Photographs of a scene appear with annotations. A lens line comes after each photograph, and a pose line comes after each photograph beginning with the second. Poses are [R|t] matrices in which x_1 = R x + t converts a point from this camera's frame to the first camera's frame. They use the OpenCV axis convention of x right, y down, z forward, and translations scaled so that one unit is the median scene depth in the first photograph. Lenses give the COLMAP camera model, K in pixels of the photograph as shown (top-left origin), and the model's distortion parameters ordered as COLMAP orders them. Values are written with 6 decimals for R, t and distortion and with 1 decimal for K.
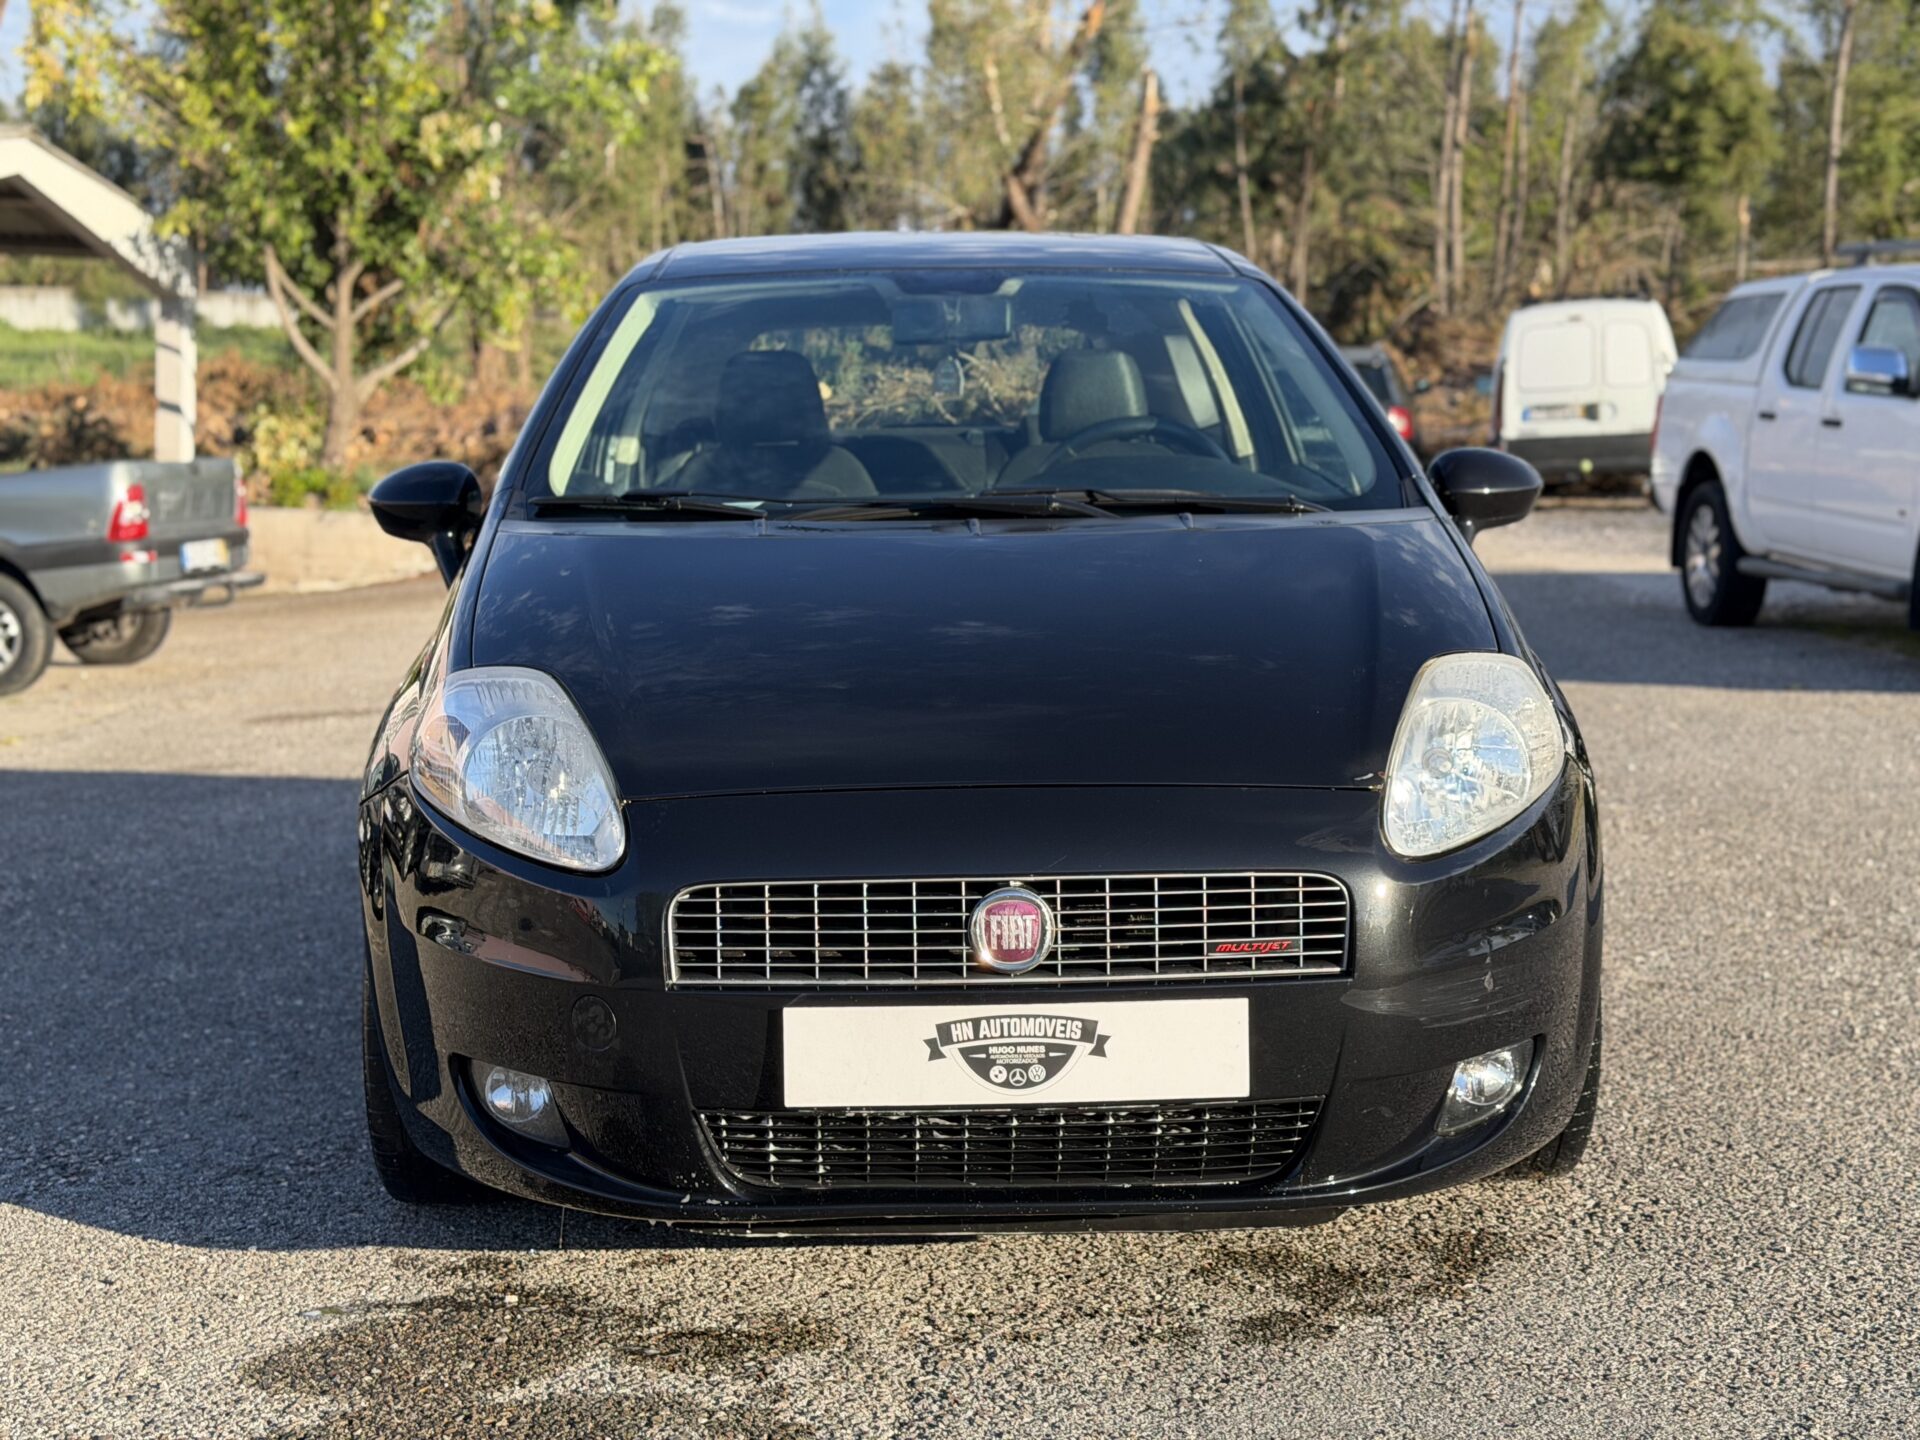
lens RADIAL K [[2668.1, 0, 957.8], [0, 2668.1, 720.3], [0, 0, 1]] dist [0.032854, 0.000000]
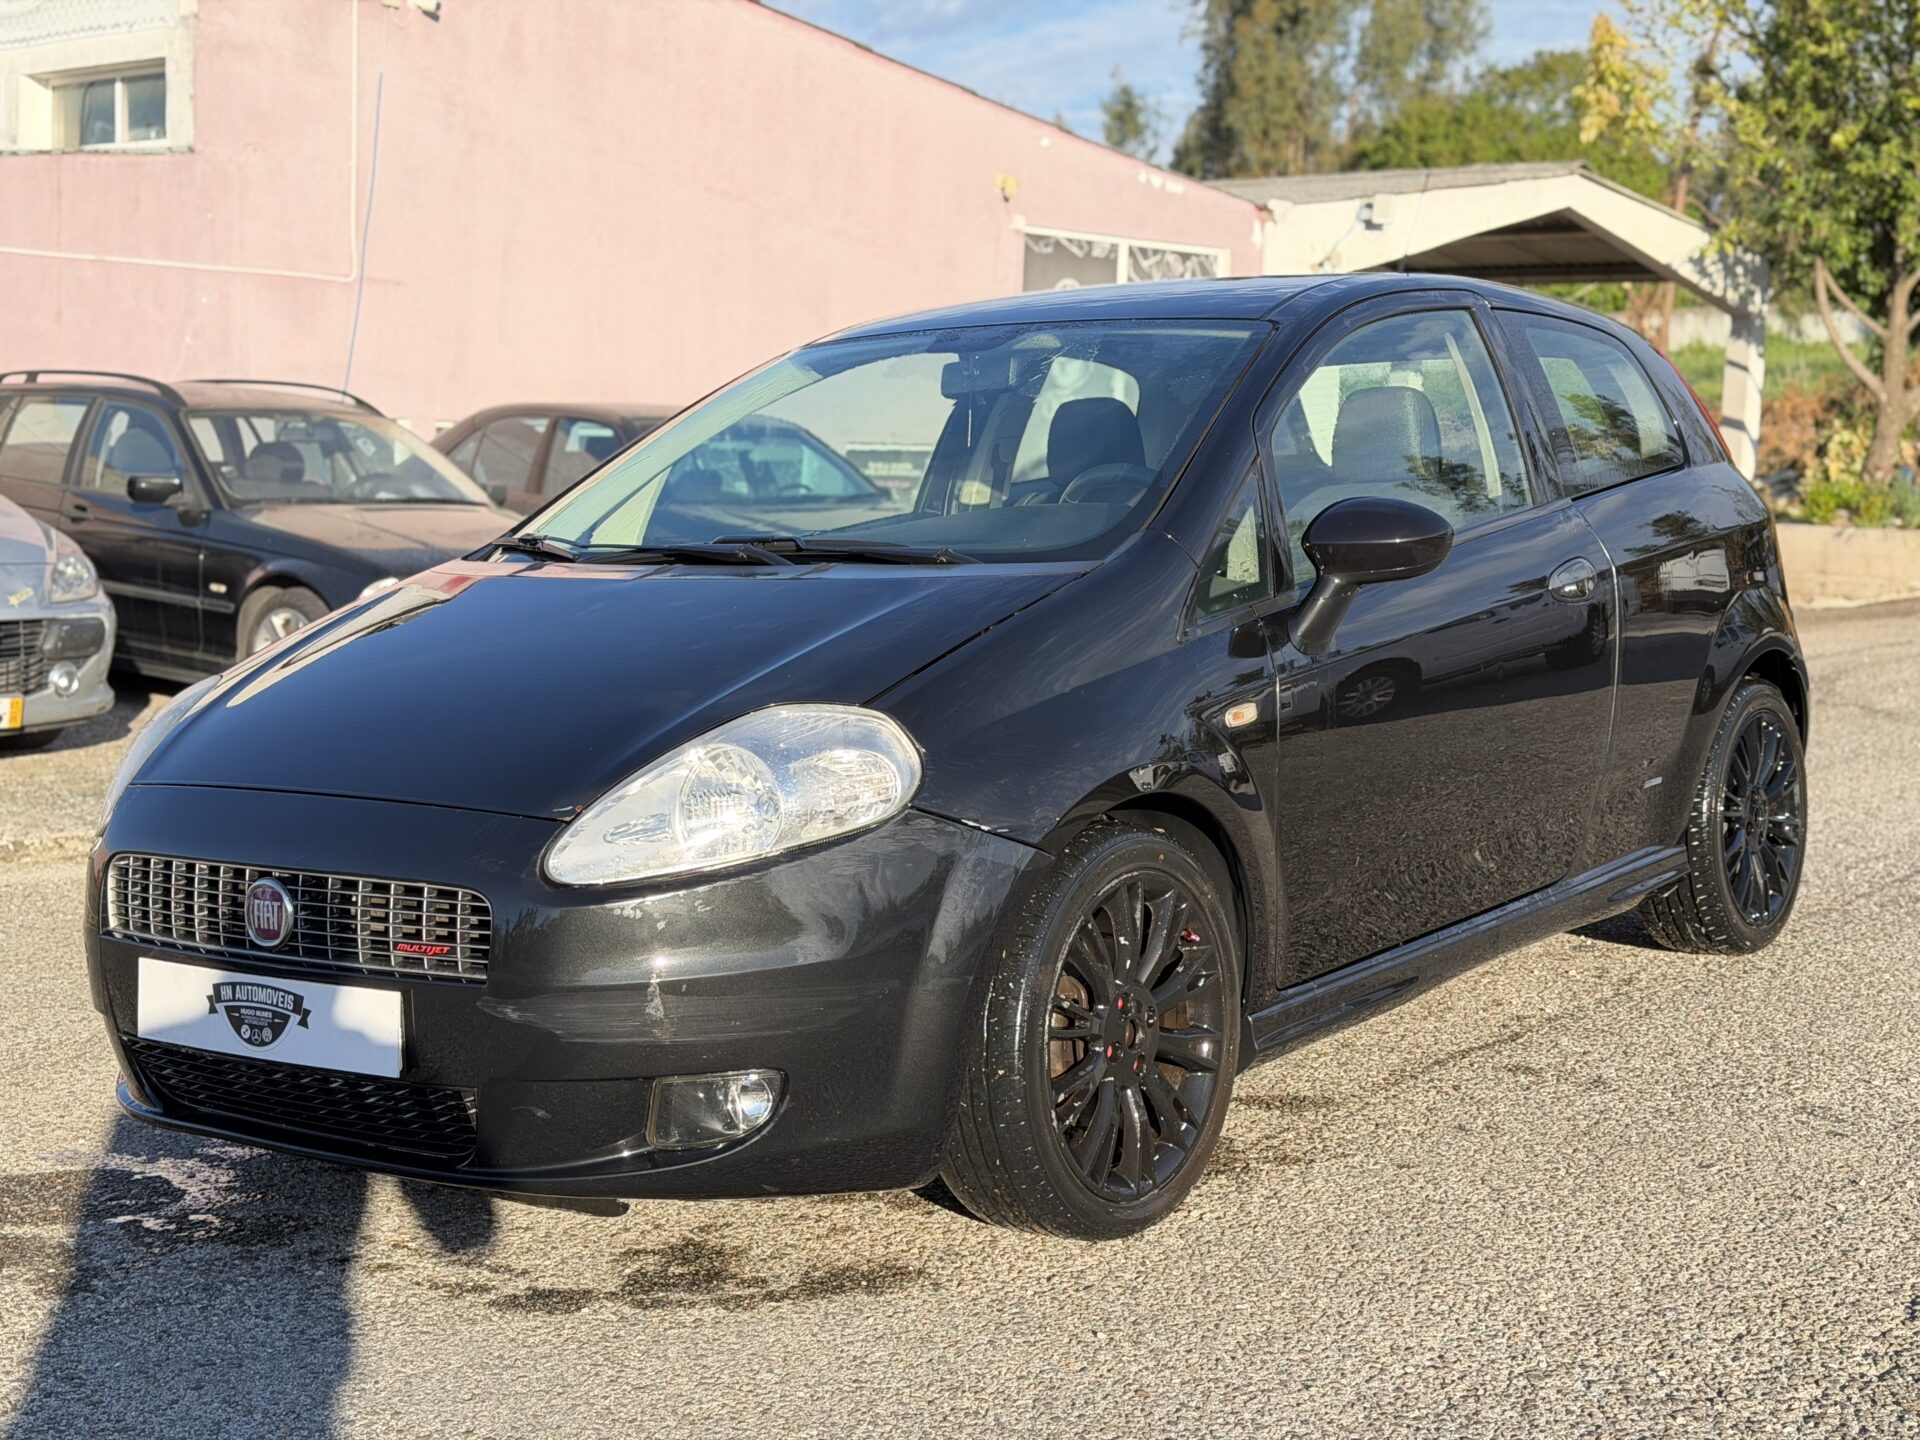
lens RADIAL K [[2668.1, 0, 956.7], [0, 2668.1, 720.1], [0, 0, 1]] dist [0.032854, 0.000000]
pose [[0.768153, 0.047523, -0.638500, 0.146046], [-0.049686, 0.998659, 0.014554, -0.005789], [0.638335, 0.020545, 0.769484, 0.039456]]
